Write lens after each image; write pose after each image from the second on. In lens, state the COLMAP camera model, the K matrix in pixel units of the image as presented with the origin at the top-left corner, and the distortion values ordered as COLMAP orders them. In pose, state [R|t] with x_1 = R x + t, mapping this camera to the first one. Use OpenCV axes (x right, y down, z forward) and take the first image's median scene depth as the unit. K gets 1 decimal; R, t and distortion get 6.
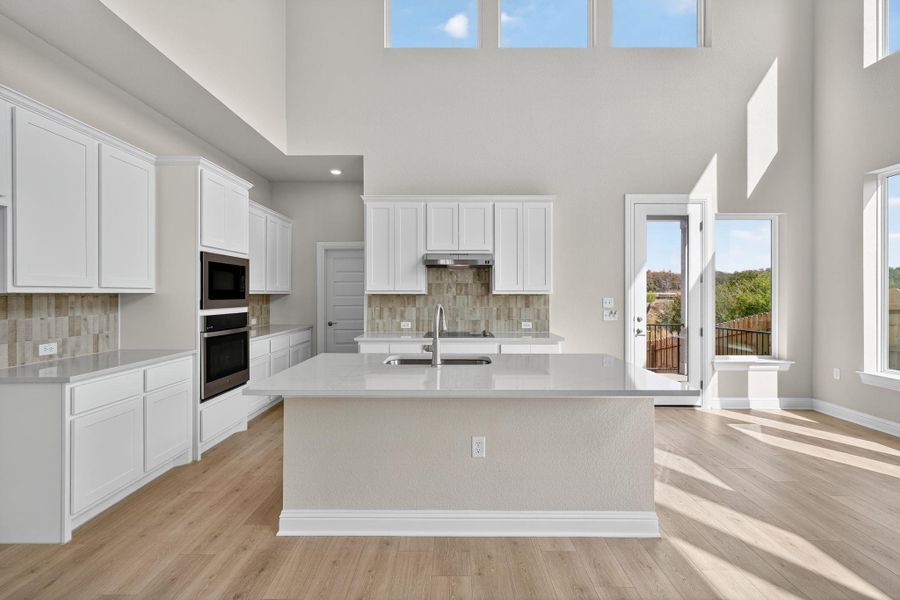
lens RADIAL K [[407.7, 0, 452.2], [0, 407.7, 295.6], [0, 0, 1]] dist [0.004674, 0.000170]
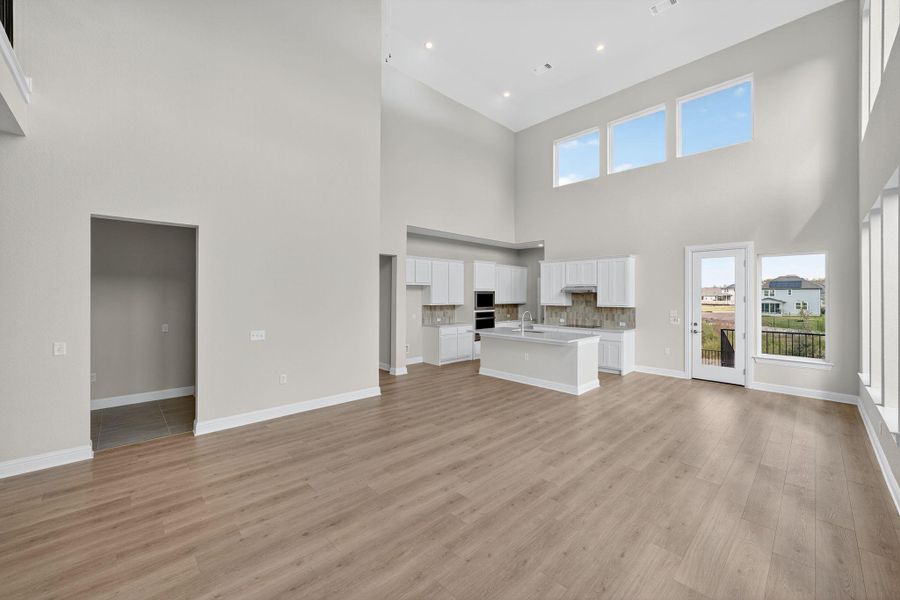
lens RADIAL K [[357.9, 0, 455.7], [0, 357.9, 293.4], [0, 0, 1]] dist [-0.013768, 0.000798]
pose [[0.699612, -0.001302, -0.714522, 0.821762], [-0.005212, 0.999962, -0.006926, -0.050706], [0.714504, 0.008570, 0.699579, -0.665036]]
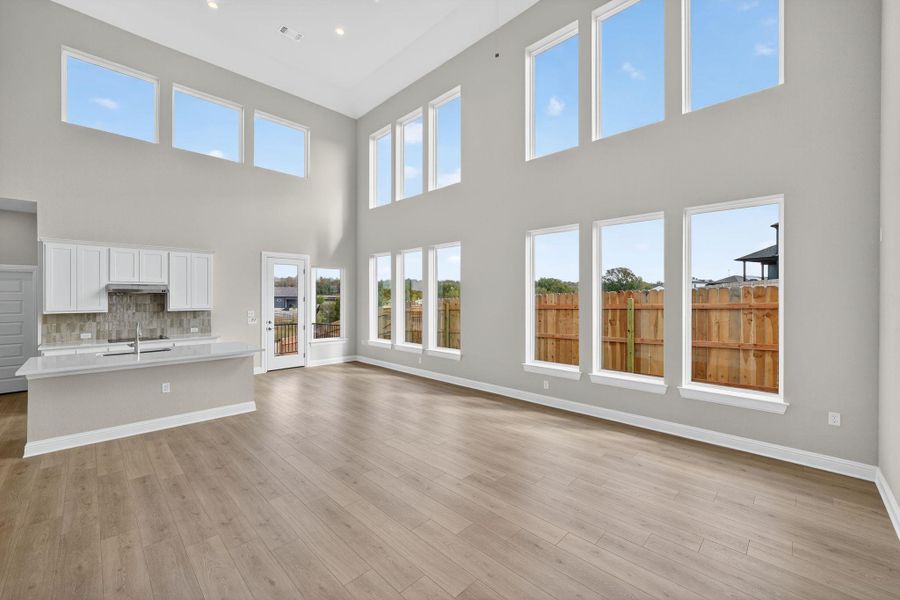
lens RADIAL K [[357.9, 0, 453.0], [0, 357.9, 296.5], [0, 0, 1]] dist [-0.013768, 0.000798]
pose [[0.696385, -0.000455, 0.717668, -0.107836], [0.002129, 0.999997, -0.001432, -0.053102], [-0.717665, 0.002526, 0.696383, -0.682909]]
